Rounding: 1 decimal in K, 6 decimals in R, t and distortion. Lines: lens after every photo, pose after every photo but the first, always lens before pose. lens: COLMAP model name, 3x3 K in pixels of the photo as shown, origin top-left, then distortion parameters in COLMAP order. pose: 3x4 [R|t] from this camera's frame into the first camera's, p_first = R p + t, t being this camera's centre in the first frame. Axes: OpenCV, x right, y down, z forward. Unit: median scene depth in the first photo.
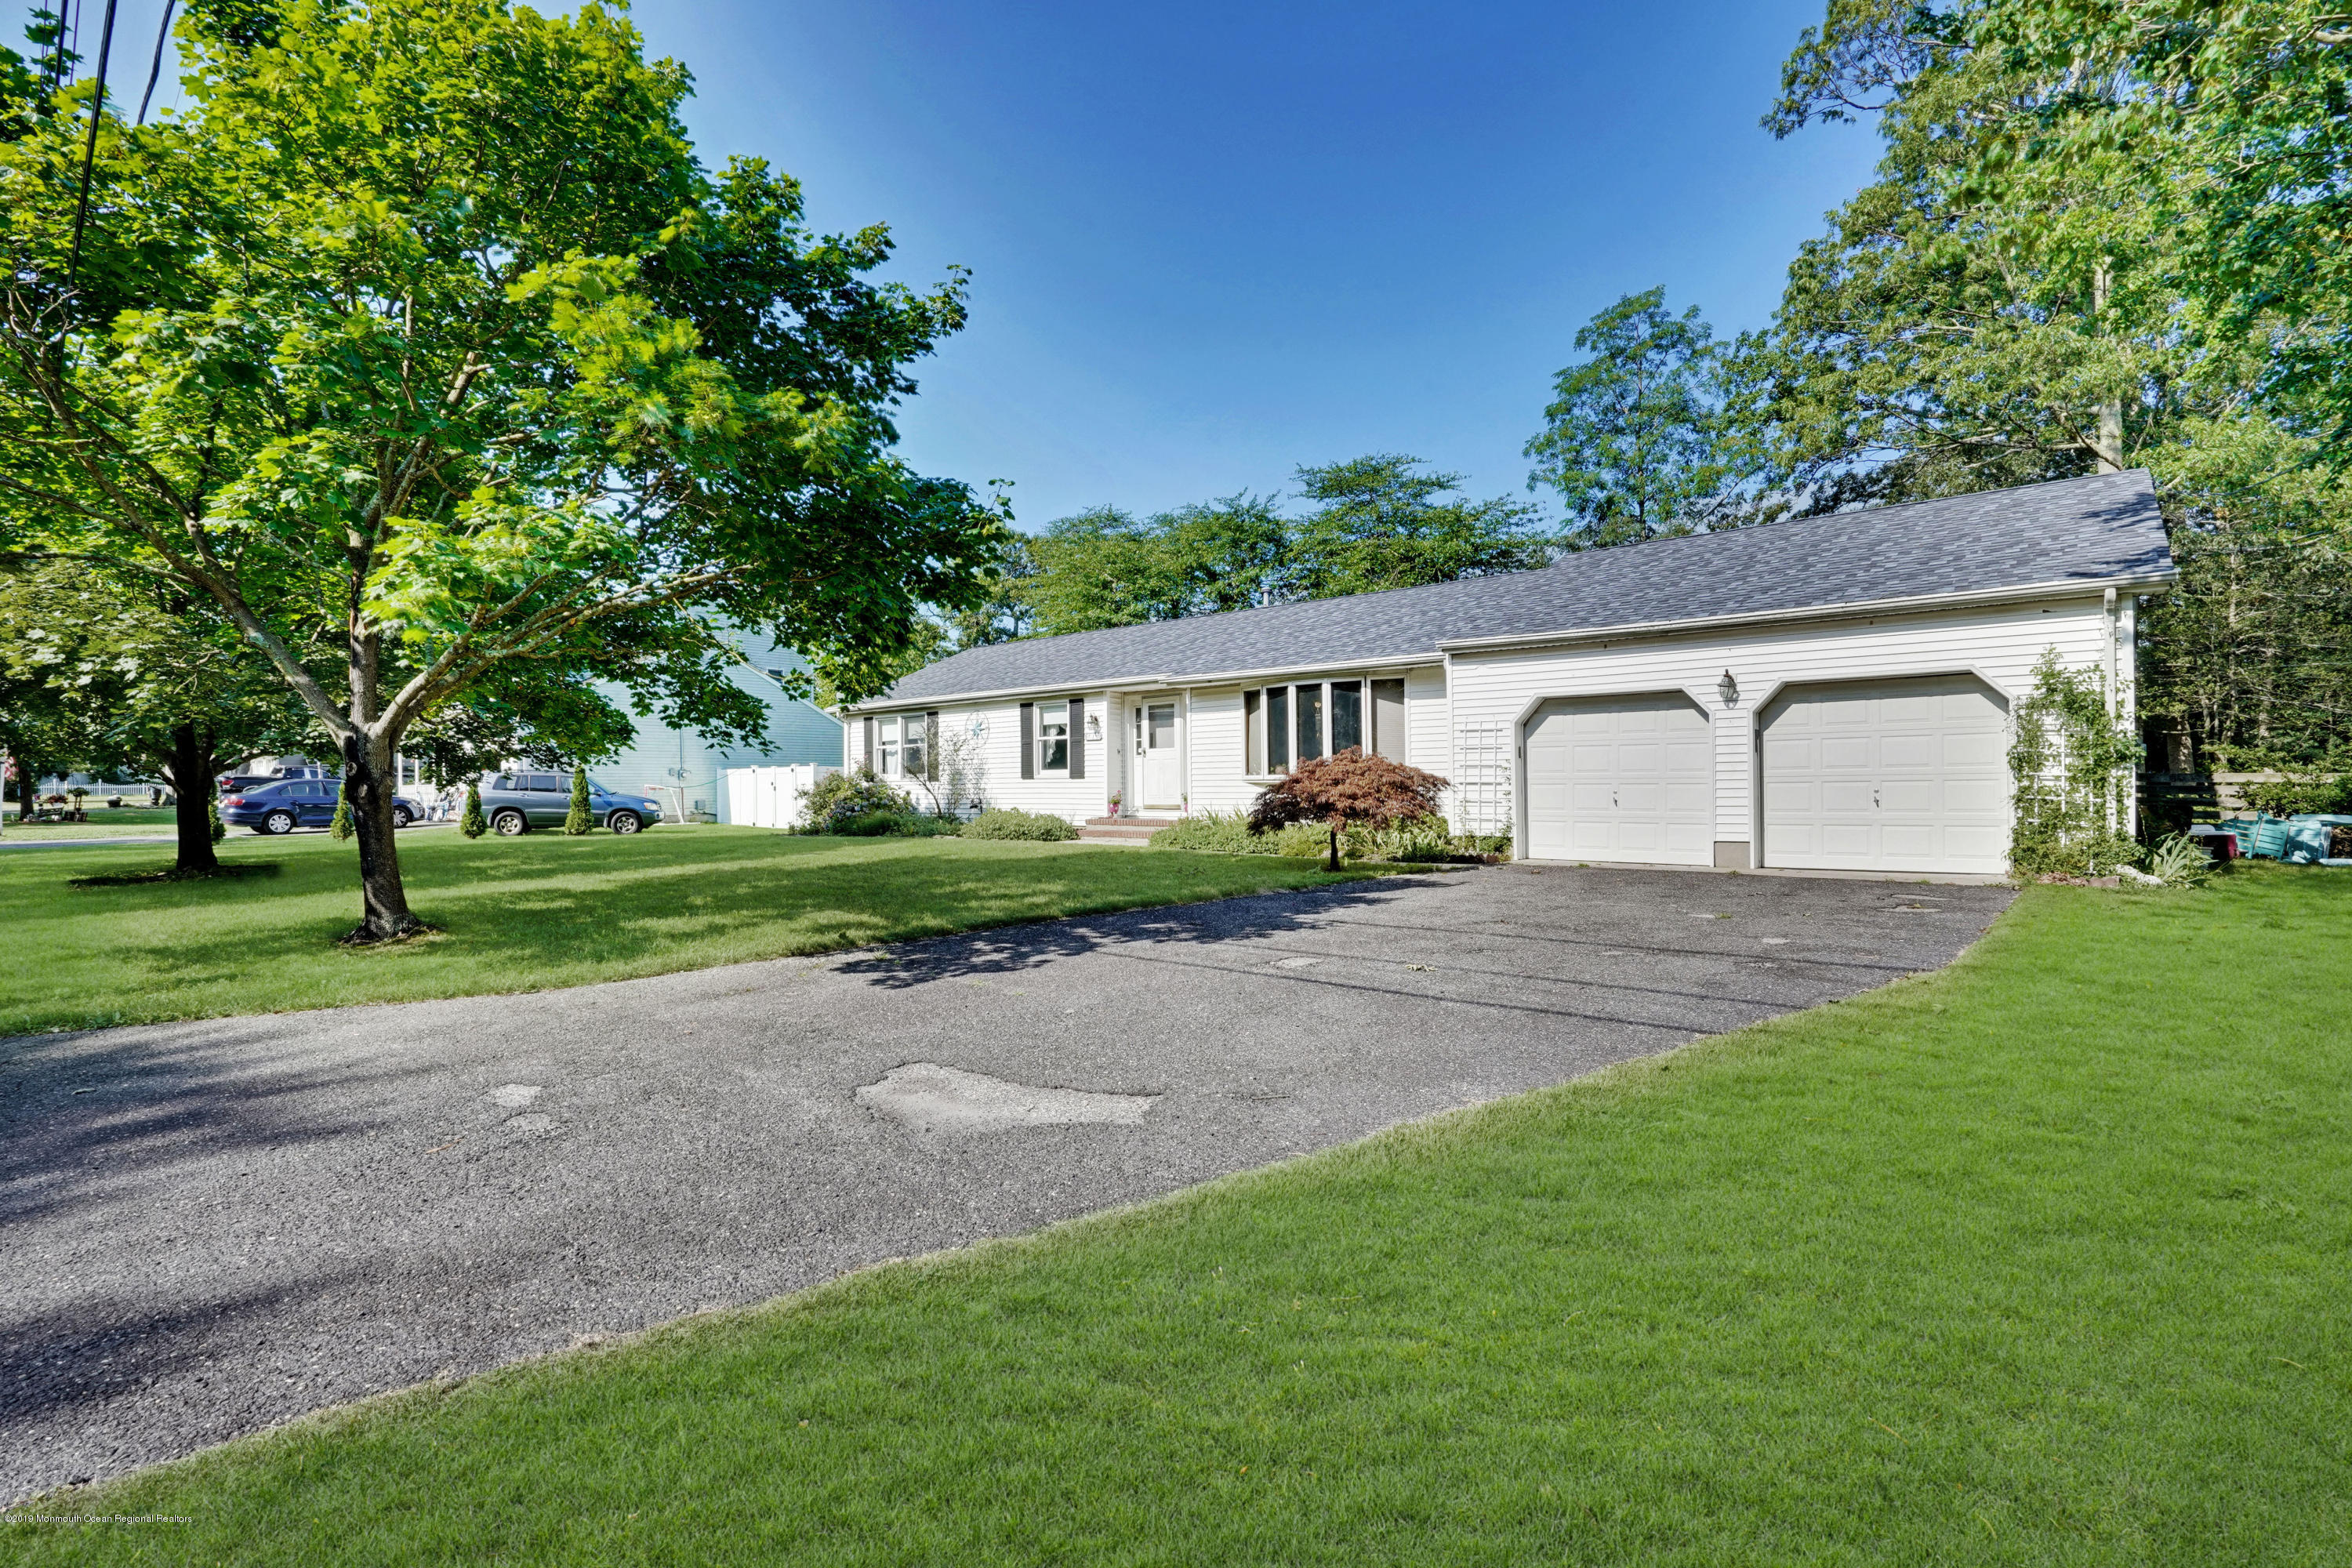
lens RADIAL K [[1091.2, 0, 1176.0], [0, 1091.2, 784.0], [0, 0, 1]] dist [-0.056989, 0.018892]
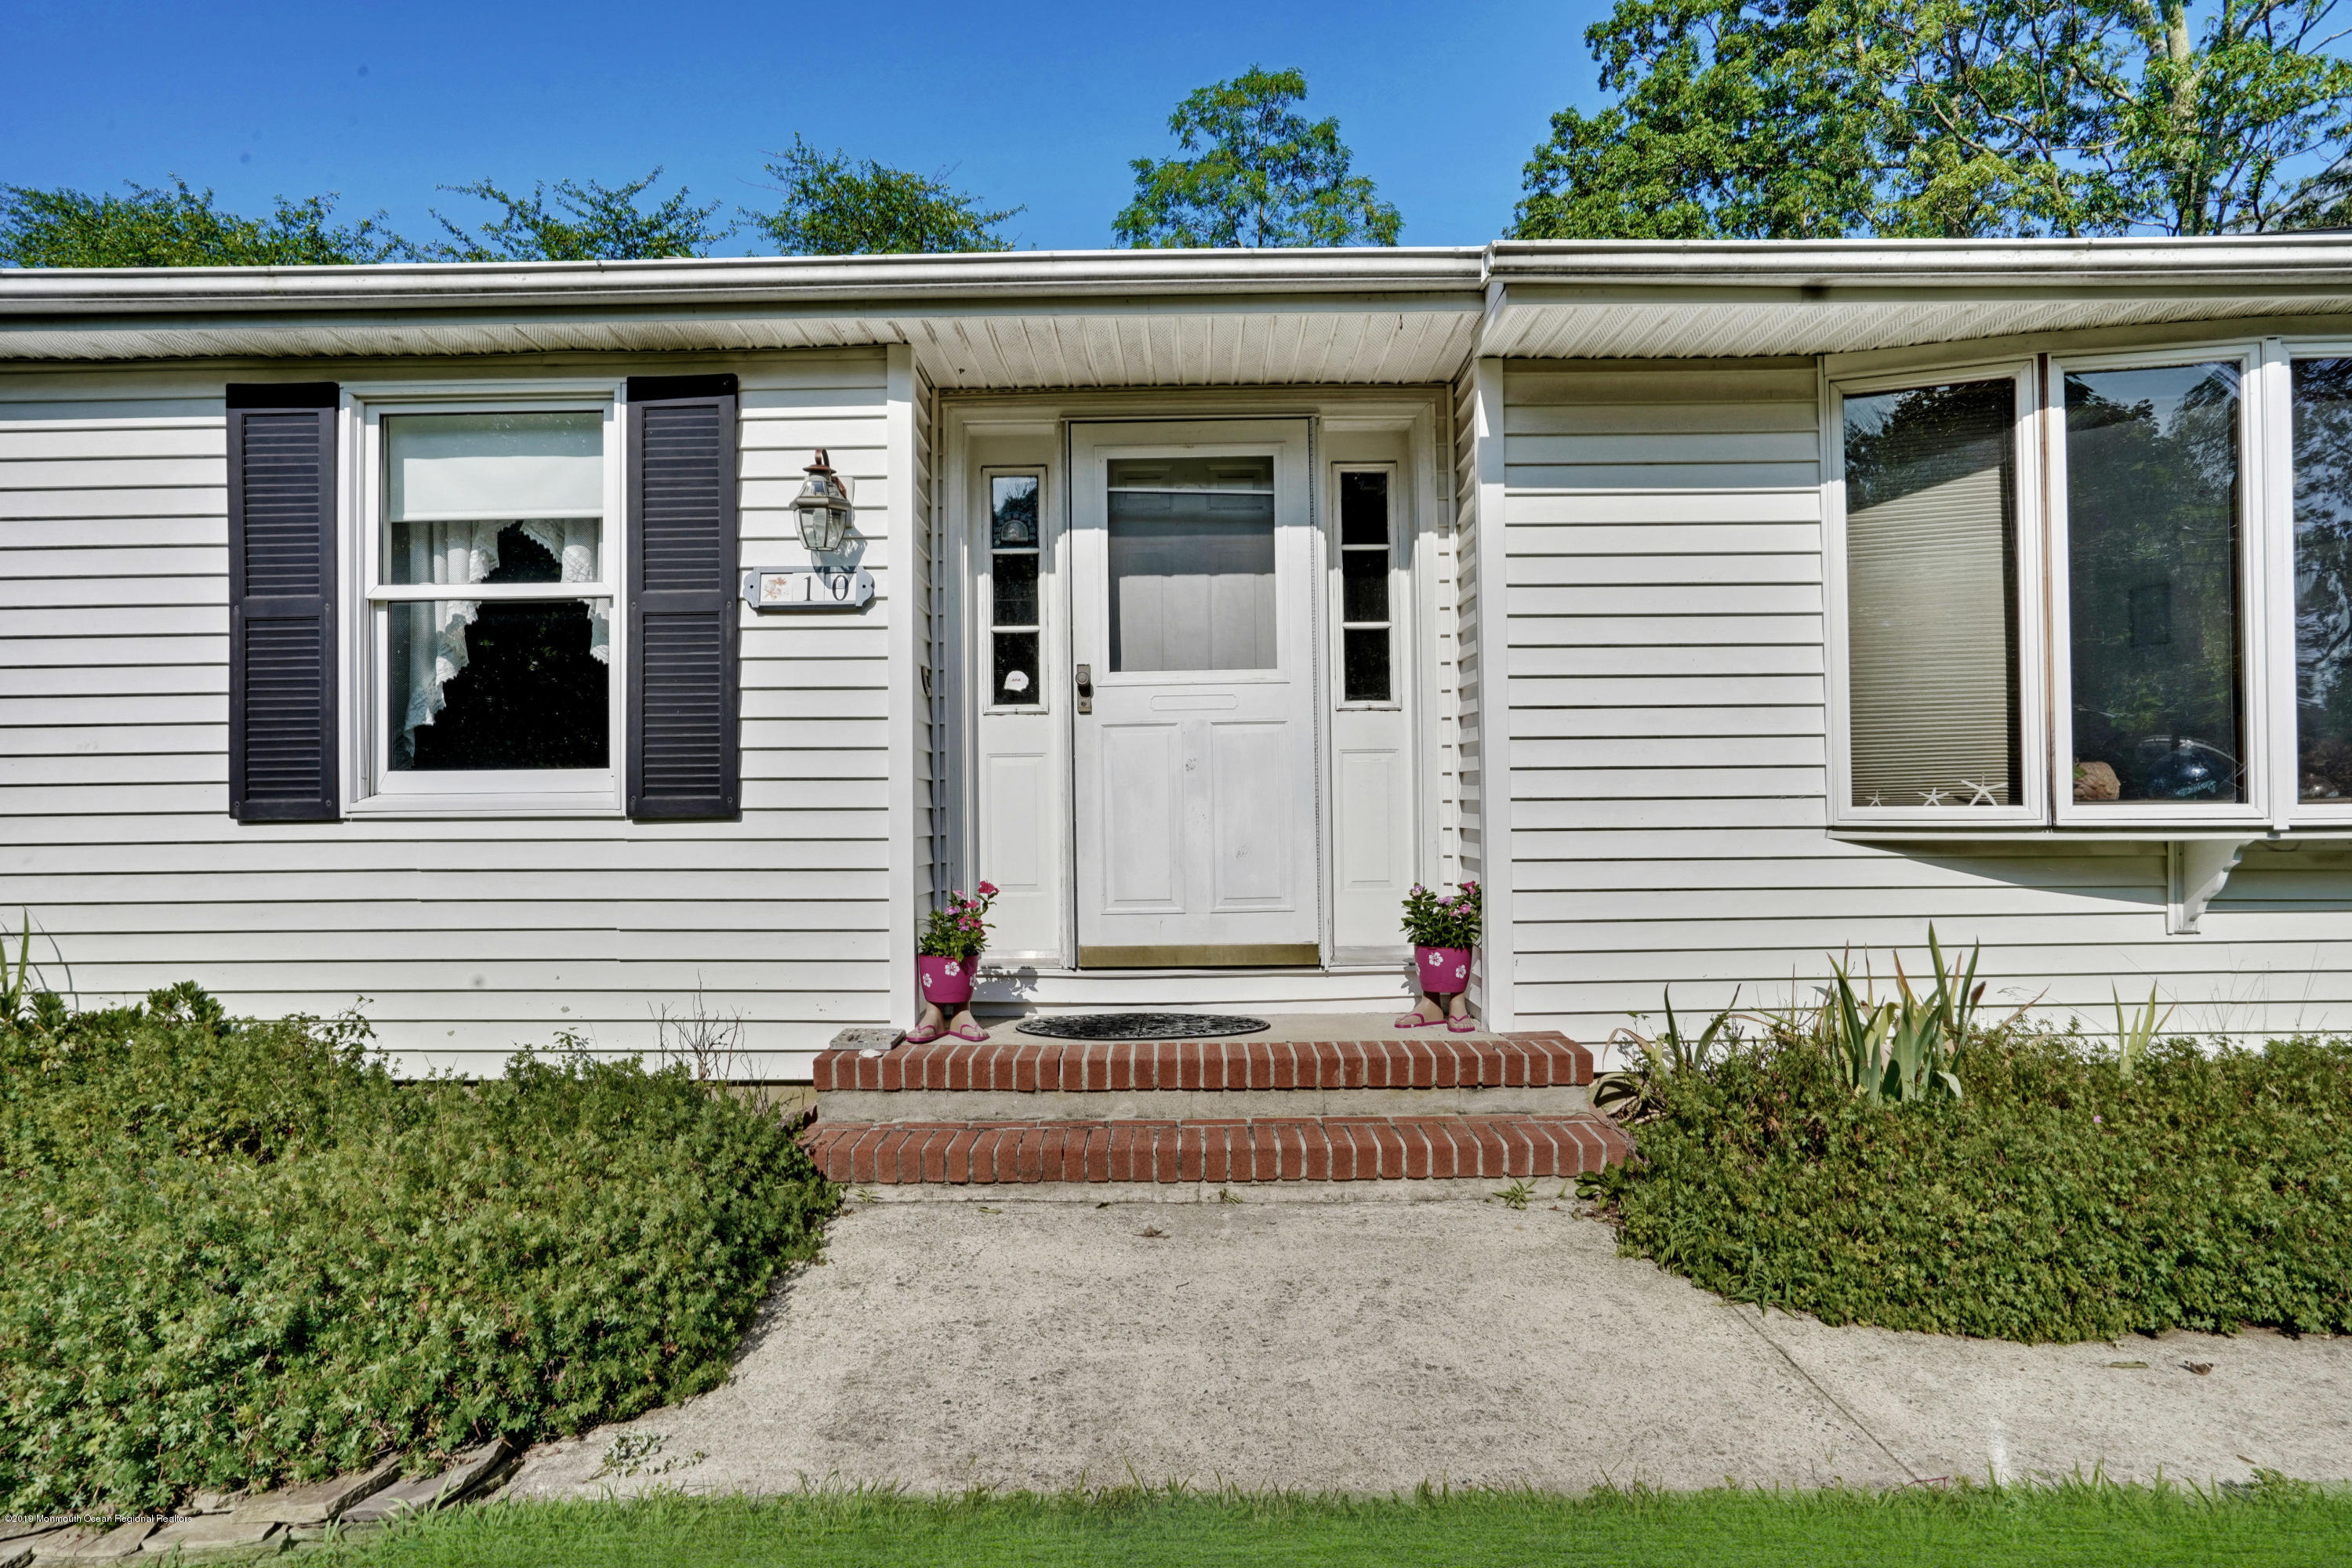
lens RADIAL K [[1226.2, 0, 1169.6], [0, 1226.2, 779.4], [0, 0, 1]] dist [-0.026718, 0.000217]
pose [[0.767272, 0.011520, 0.641219, -0.174771], [0.002122, 0.999788, -0.020501, -0.008081], [-0.641319, 0.017091, 0.767084, 0.879903]]
